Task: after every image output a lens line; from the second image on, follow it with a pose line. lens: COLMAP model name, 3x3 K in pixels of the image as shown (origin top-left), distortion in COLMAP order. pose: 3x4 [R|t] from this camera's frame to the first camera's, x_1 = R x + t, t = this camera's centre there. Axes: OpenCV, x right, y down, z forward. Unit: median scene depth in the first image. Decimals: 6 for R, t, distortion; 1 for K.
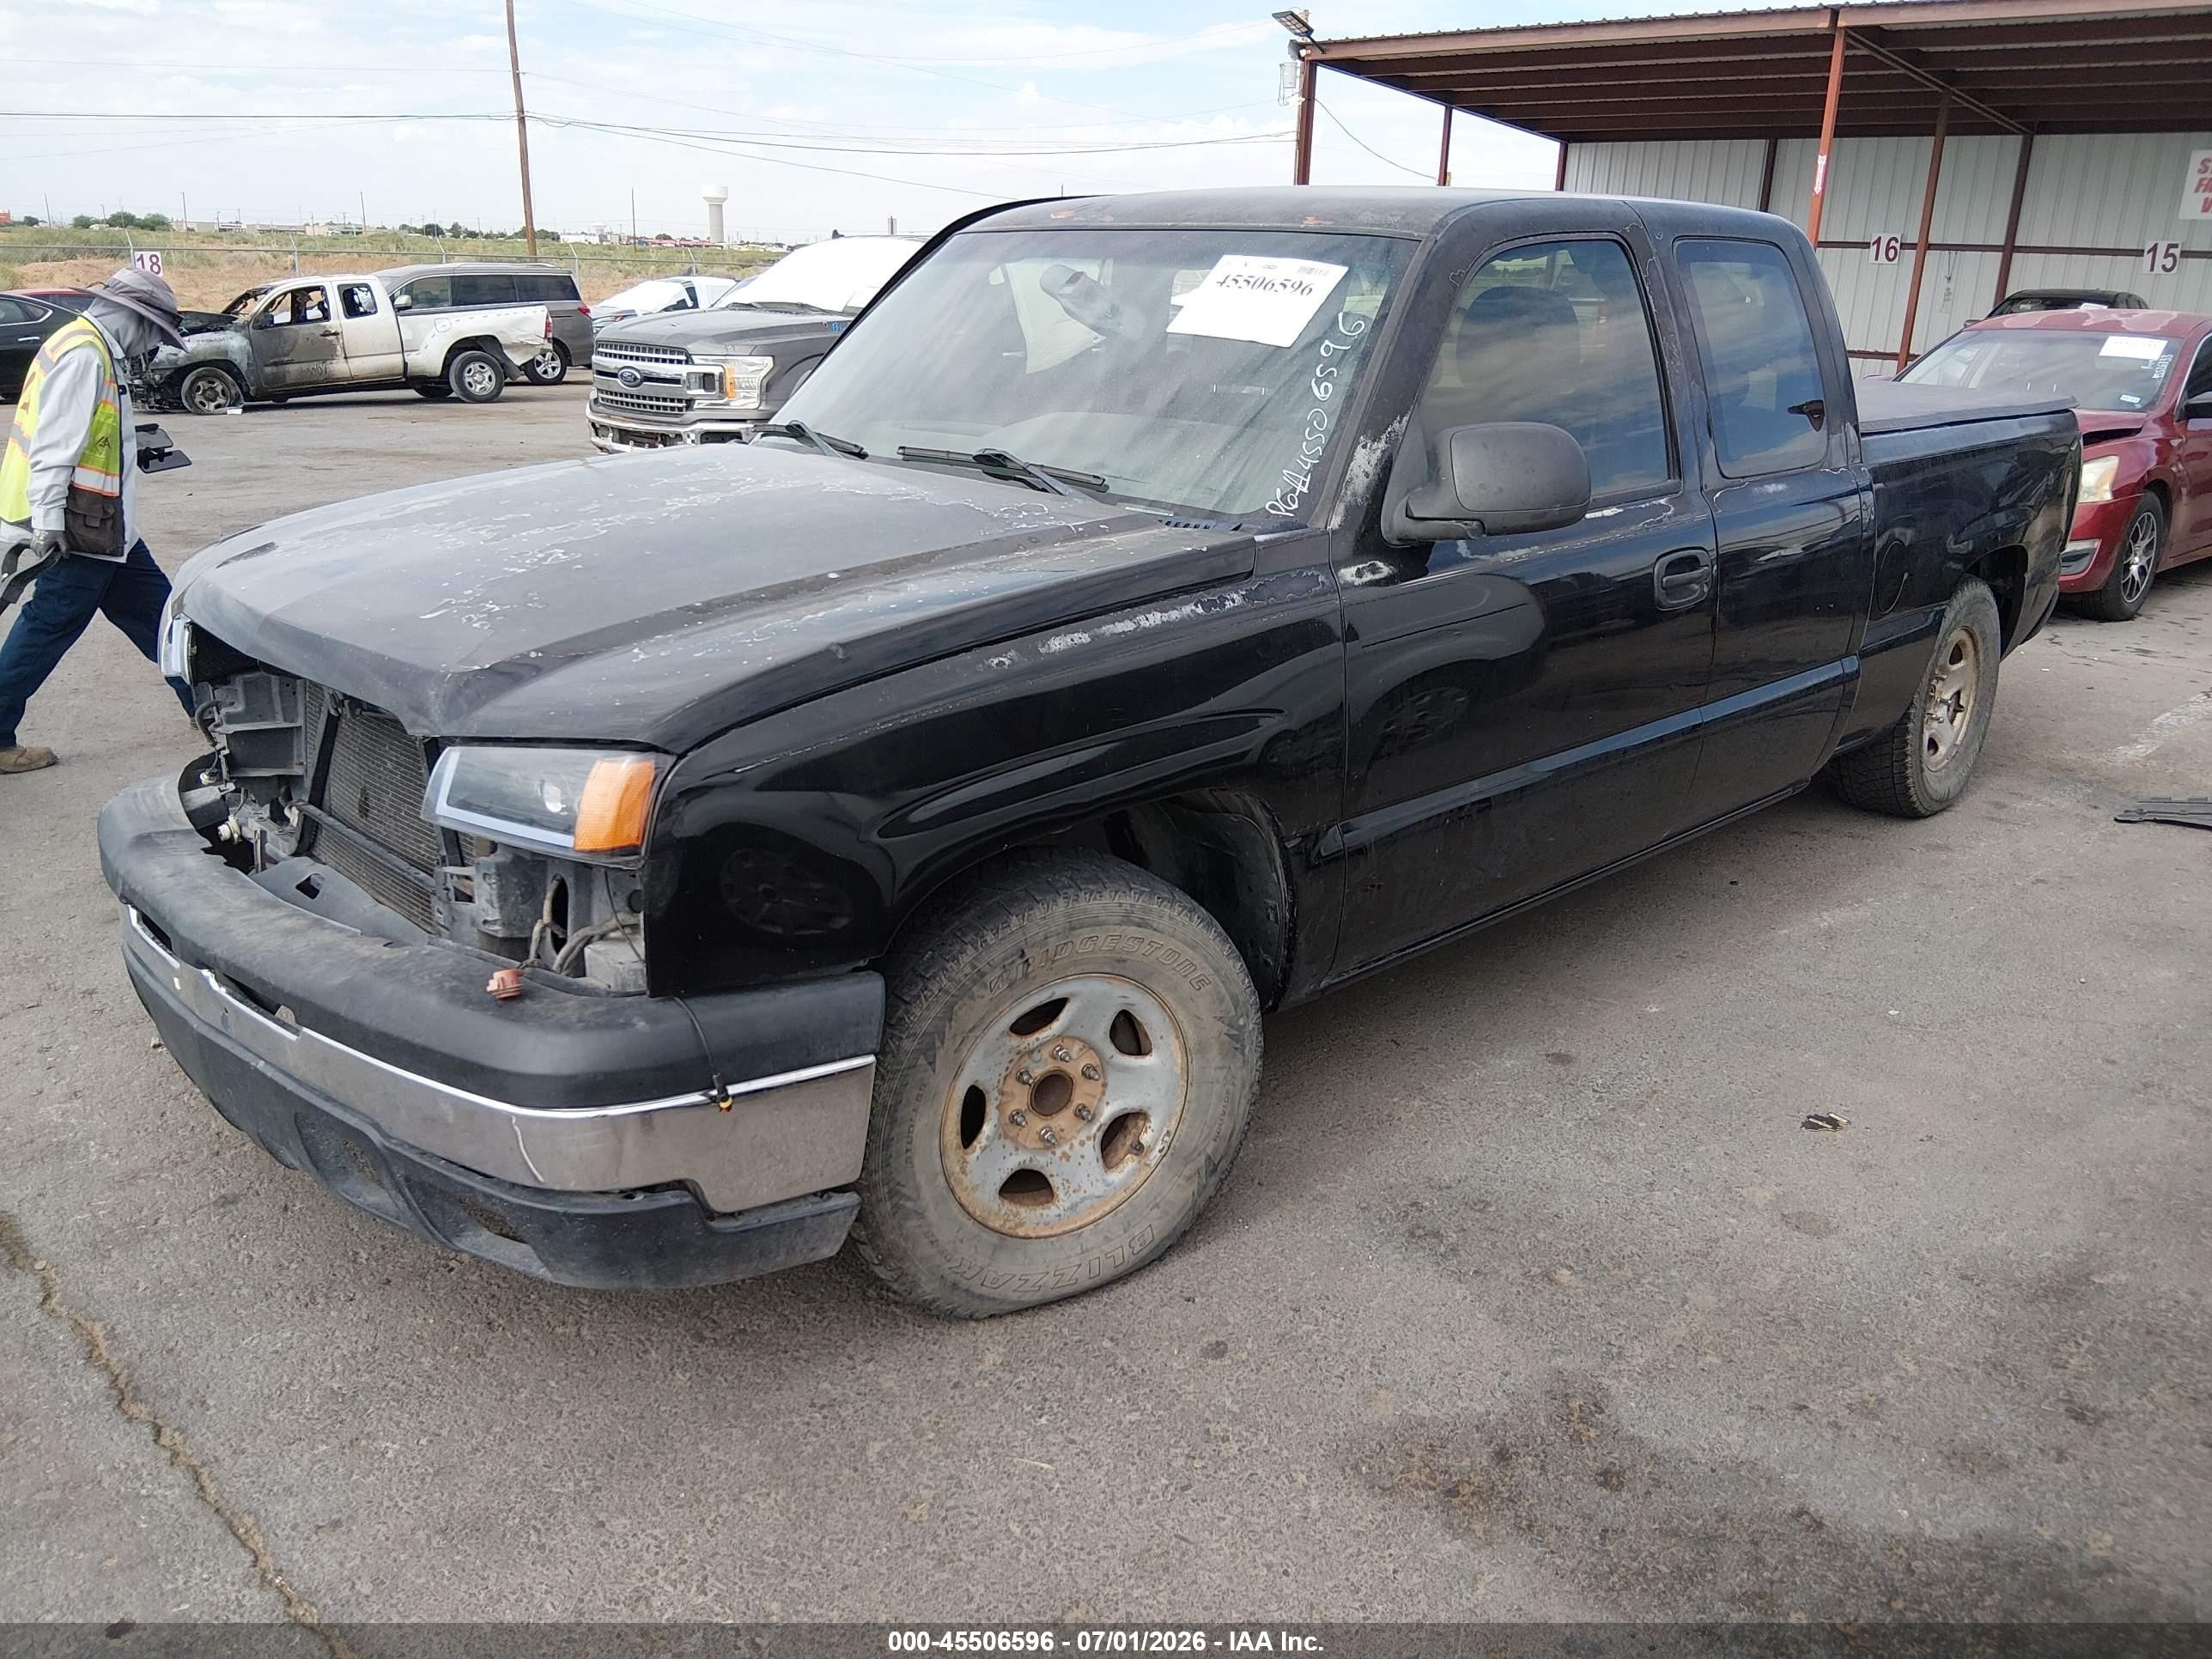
lens RADIAL K [[1725.1, 0, 1146.8], [0, 1725.1, 834.3], [0, 0, 1]] dist [-0.021754, -0.001428]
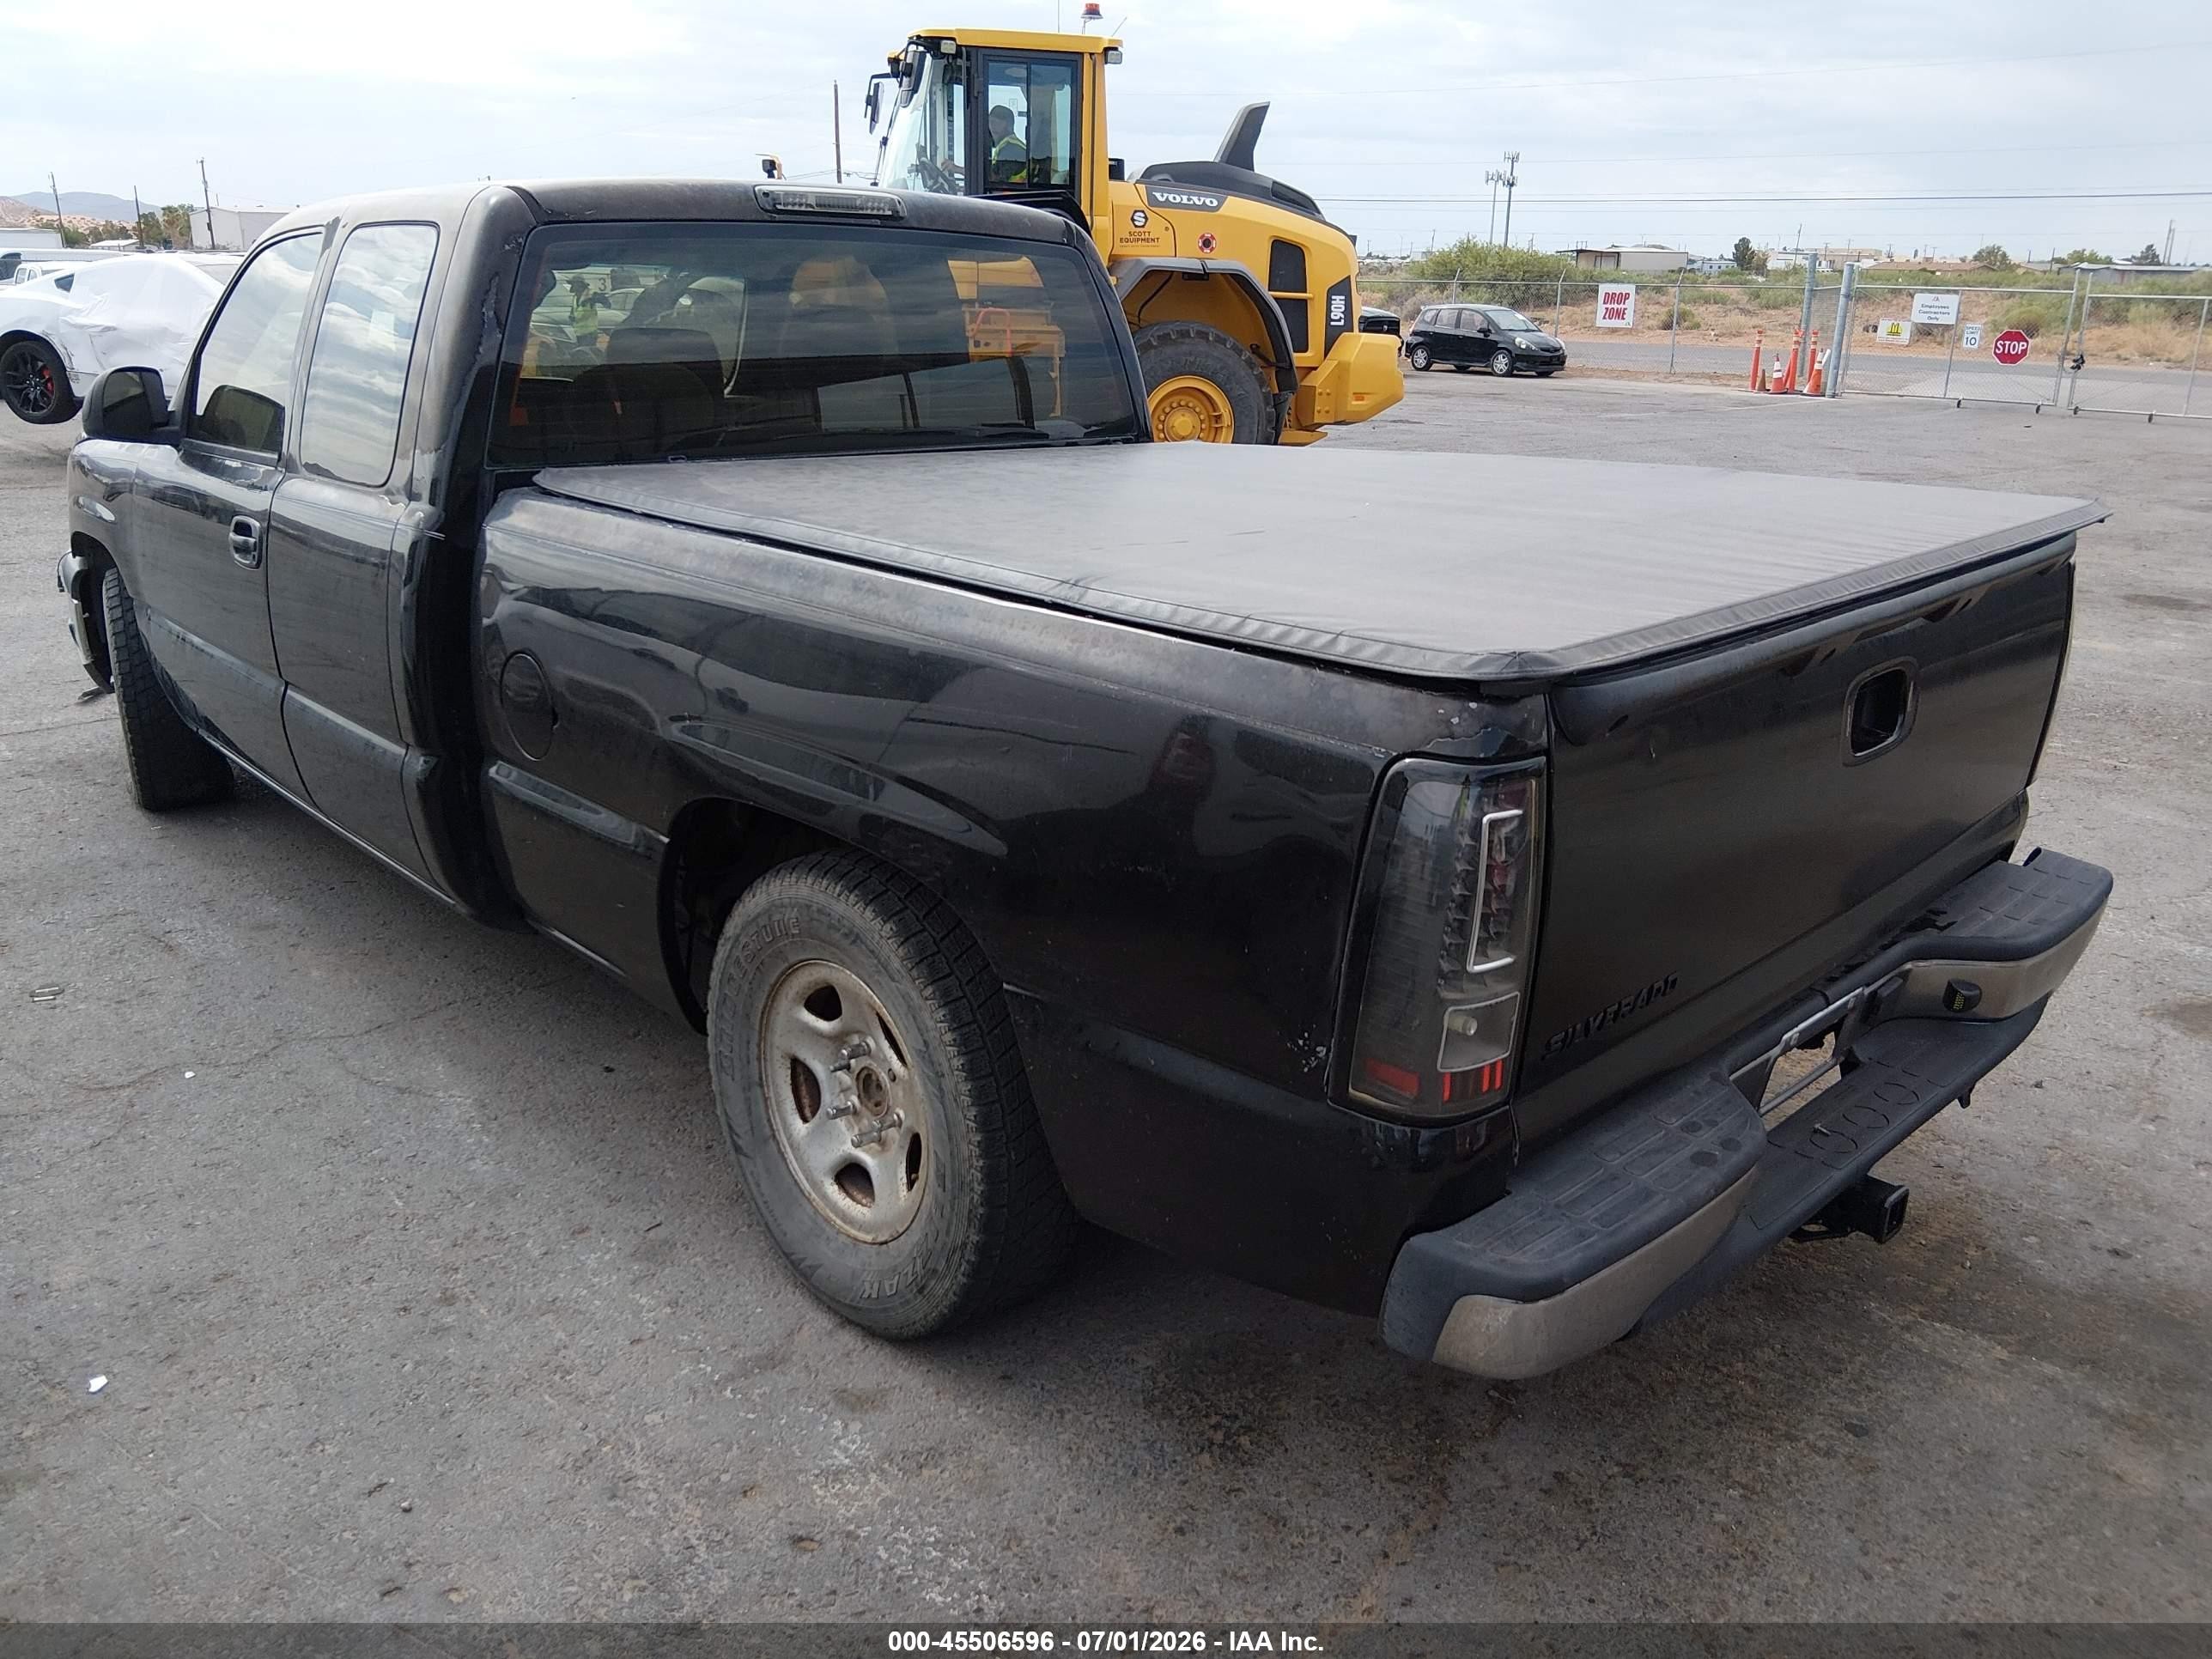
lens RADIAL K [[1734.9, 0, 1117.3], [0, 1734.9, 835.7], [0, 0, 1]] dist [0.098929, -0.212613]
pose [[-0.061836, 0.278748, -0.958371, 1.025107], [-0.339975, 0.896904, 0.282806, -0.352742], [0.938399, 0.343310, 0.039306, 1.133299]]
